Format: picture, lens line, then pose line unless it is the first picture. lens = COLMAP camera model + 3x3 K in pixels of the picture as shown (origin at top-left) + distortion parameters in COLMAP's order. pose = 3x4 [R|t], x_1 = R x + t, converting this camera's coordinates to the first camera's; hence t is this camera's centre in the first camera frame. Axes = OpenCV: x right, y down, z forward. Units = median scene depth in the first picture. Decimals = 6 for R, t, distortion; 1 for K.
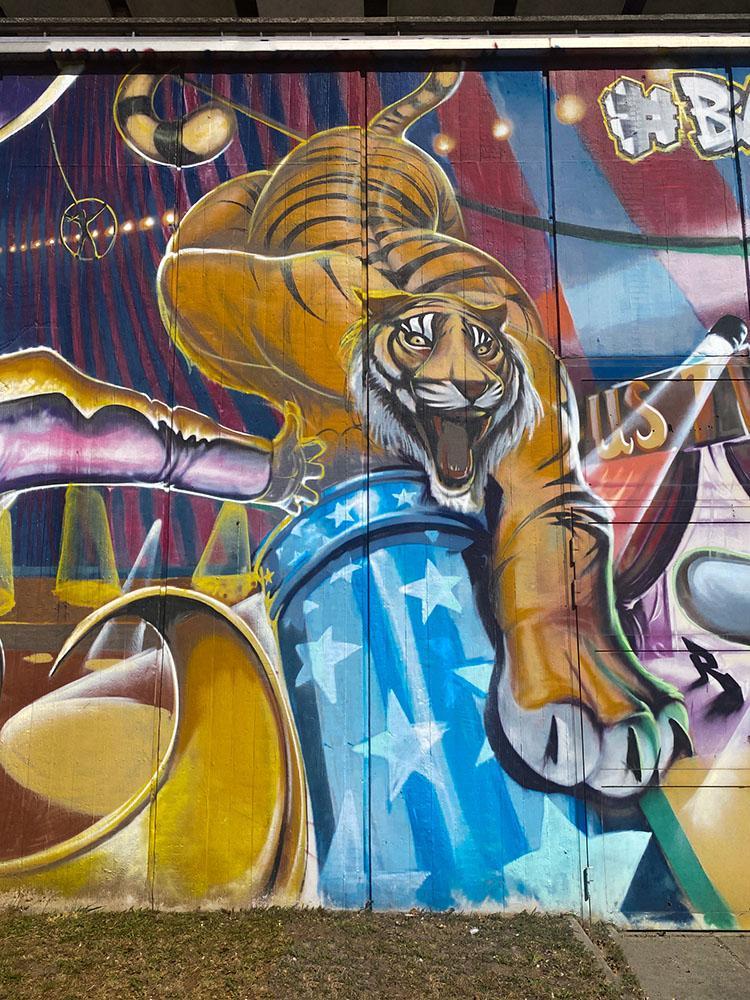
lens RADIAL K [[805.8, 0, 375.0], [0, 805.8, 500.0], [0, 0, 1]] dist [0.007628, -0.005323]
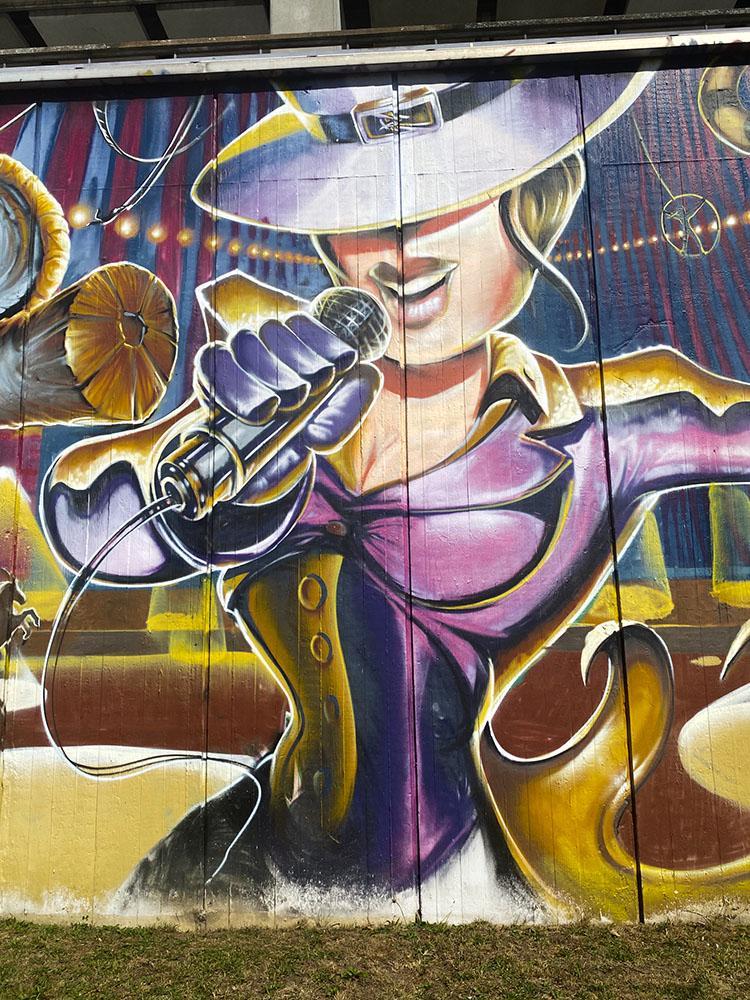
lens RADIAL K [[805.8, 0, 375.0], [0, 805.8, 500.0], [0, 0, 1]] dist [0.007628, -0.005323]
pose [[0.998576, -0.022892, -0.048182, -0.732965], [0.022523, 0.999713, -0.008169, -0.000764], [0.048355, 0.007072, 0.998805, -0.000568]]
